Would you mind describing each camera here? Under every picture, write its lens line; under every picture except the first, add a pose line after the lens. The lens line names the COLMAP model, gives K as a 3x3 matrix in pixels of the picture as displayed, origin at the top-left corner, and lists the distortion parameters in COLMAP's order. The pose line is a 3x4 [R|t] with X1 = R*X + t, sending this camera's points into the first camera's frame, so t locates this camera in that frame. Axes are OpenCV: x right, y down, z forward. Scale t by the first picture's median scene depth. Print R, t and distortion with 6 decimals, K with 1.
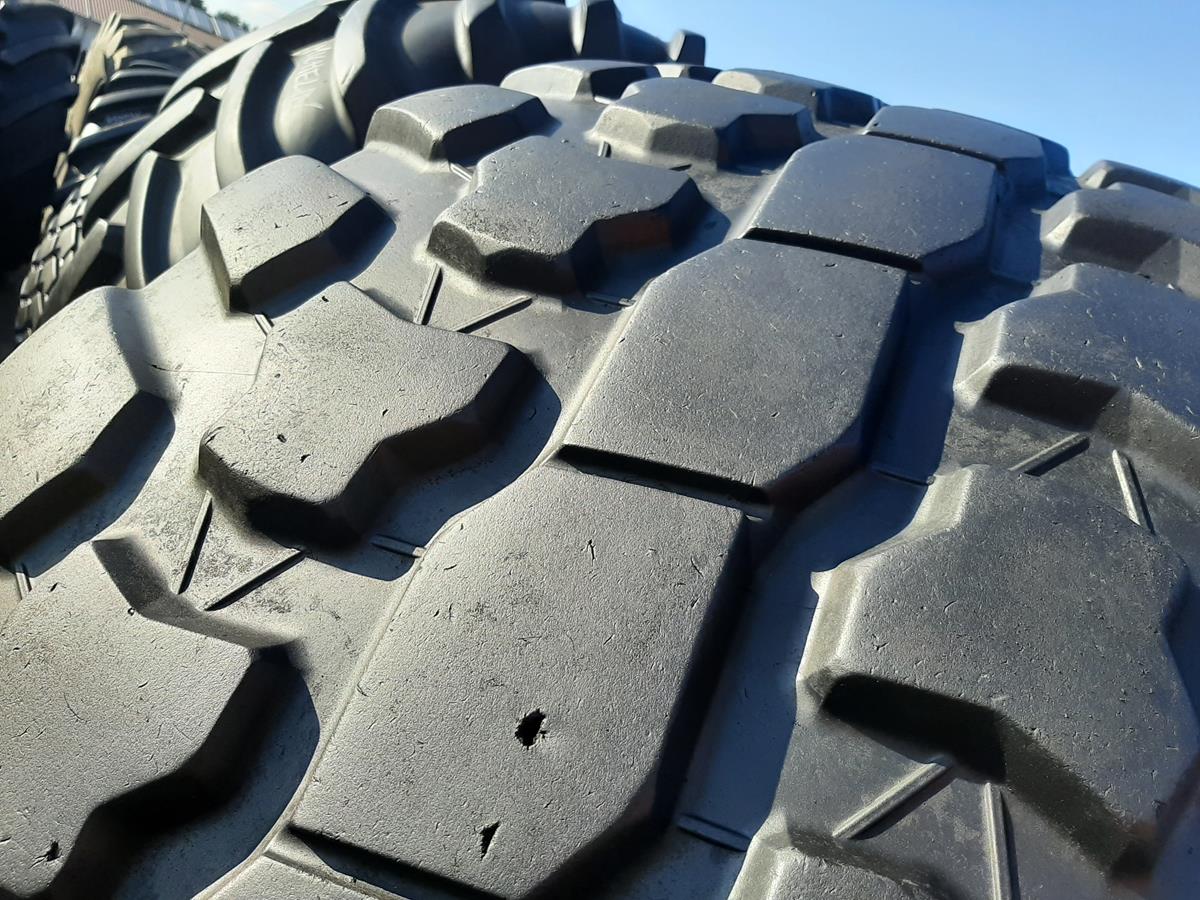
lens RADIAL K [[905.8, 0, 612.3], [0, 905.8, 452.1], [0, 0, 1]] dist [0.070454, -0.164871]
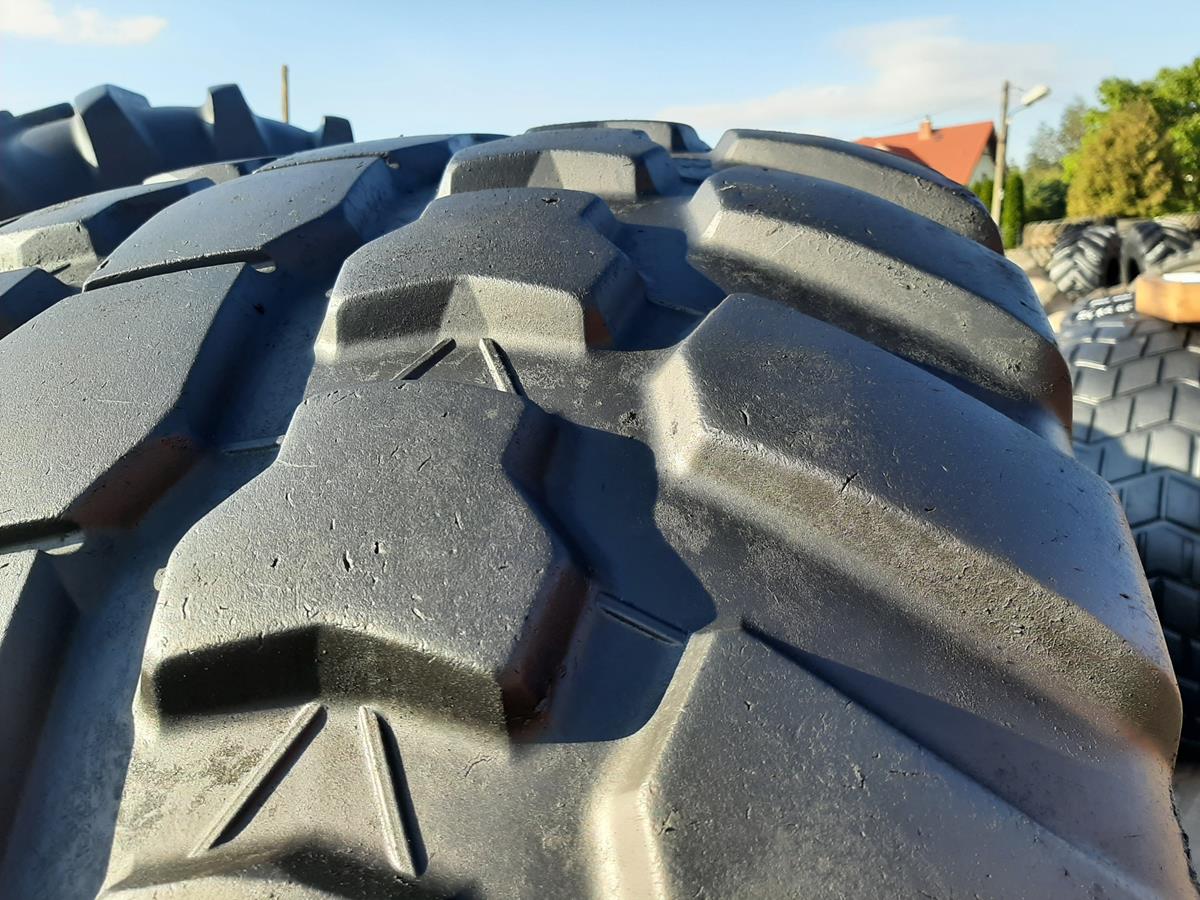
lens RADIAL K [[905.8, 0, 612.3], [0, 905.8, 452.1], [0, 0, 1]] dist [0.070454, -0.164871]
pose [[0.878514, -0.454561, 0.146926, 0.630562], [0.449957, 0.890671, 0.065141, -0.116030], [-0.160473, 0.008883, 0.987000, 0.279939]]
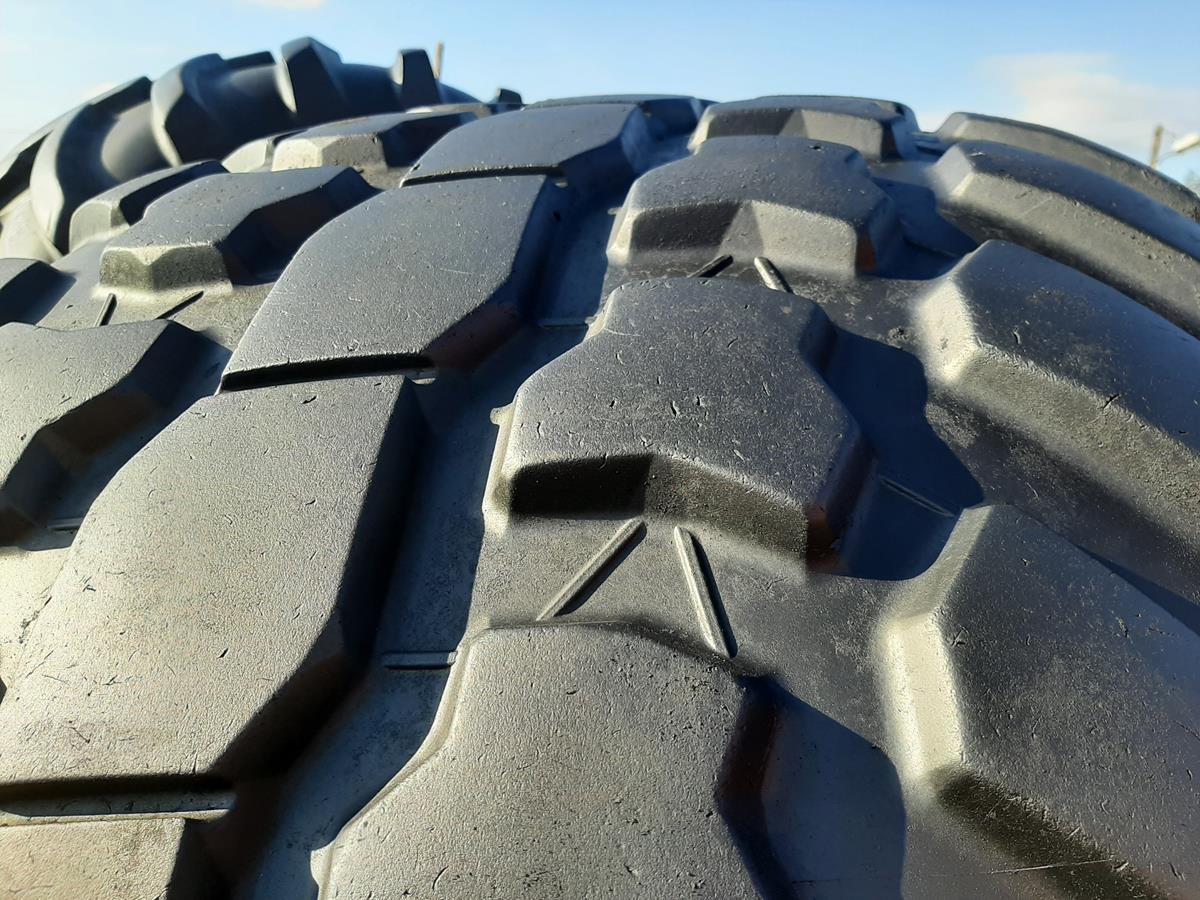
lens RADIAL K [[905.8, 0, 612.3], [0, 905.8, 452.1], [0, 0, 1]] dist [0.070454, -0.164871]
pose [[0.938290, -0.340651, 0.059733, 0.425819], [0.339763, 0.940185, 0.024762, -0.092712], [-0.064595, -0.002938, 0.997907, 0.190319]]
